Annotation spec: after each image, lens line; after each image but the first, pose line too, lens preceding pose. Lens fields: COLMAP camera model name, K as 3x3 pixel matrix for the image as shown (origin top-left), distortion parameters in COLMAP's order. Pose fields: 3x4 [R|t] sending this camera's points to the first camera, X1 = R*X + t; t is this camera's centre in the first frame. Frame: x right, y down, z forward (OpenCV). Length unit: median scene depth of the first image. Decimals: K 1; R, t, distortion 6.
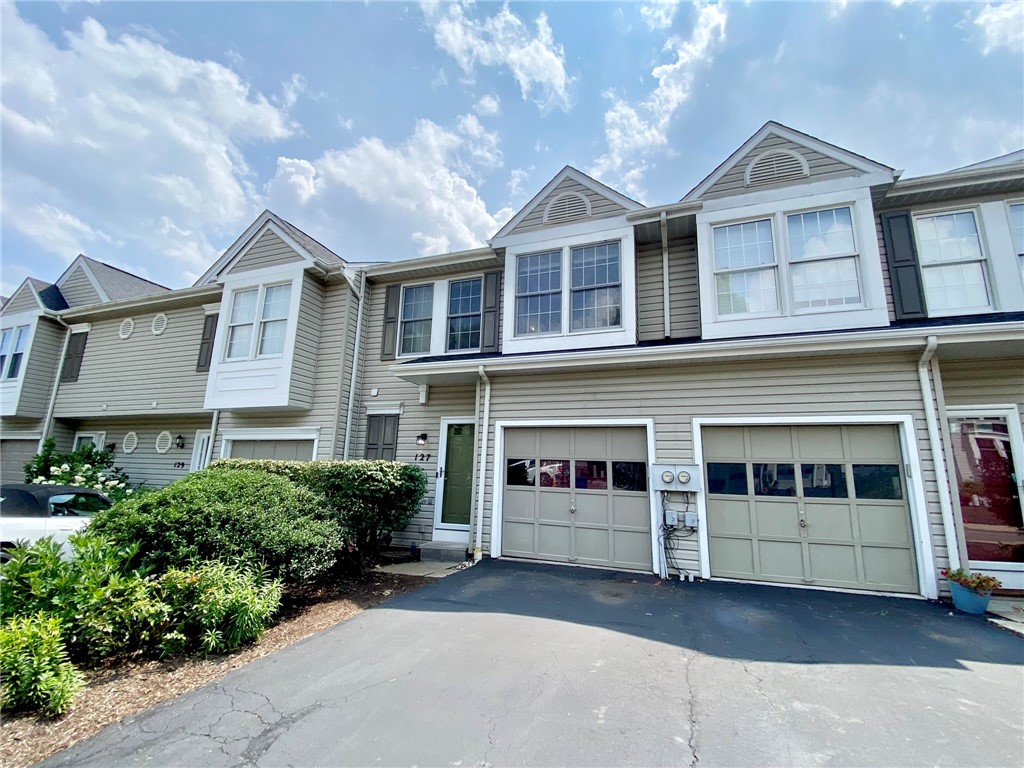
lens RADIAL K [[416.4, 0, 515.9], [0, 416.4, 388.9], [0, 0, 1]] dist [0.041930, -0.000073]
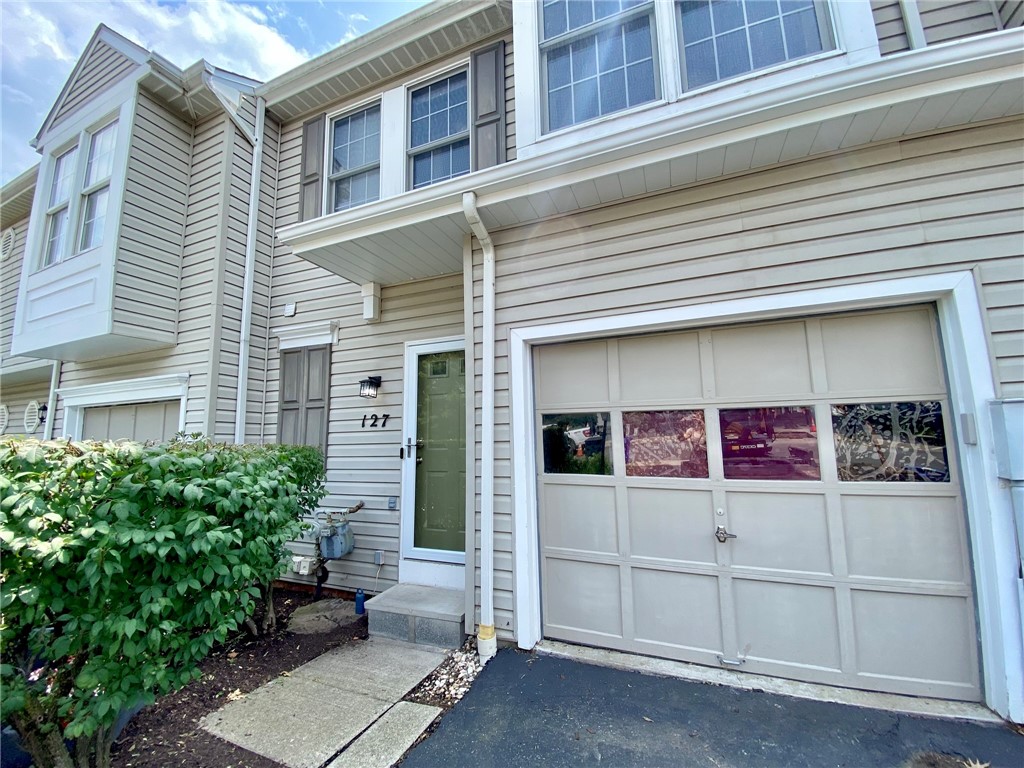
lens RADIAL K [[412.2, 0, 513.0], [0, 412.2, 381.7], [0, 0, 1]] dist [0.012653, -0.000230]
pose [[0.997944, -0.051834, -0.037709, -0.028511], [0.054288, 0.996258, 0.067255, 0.089839], [0.034082, -0.069164, 0.997023, 0.494667]]
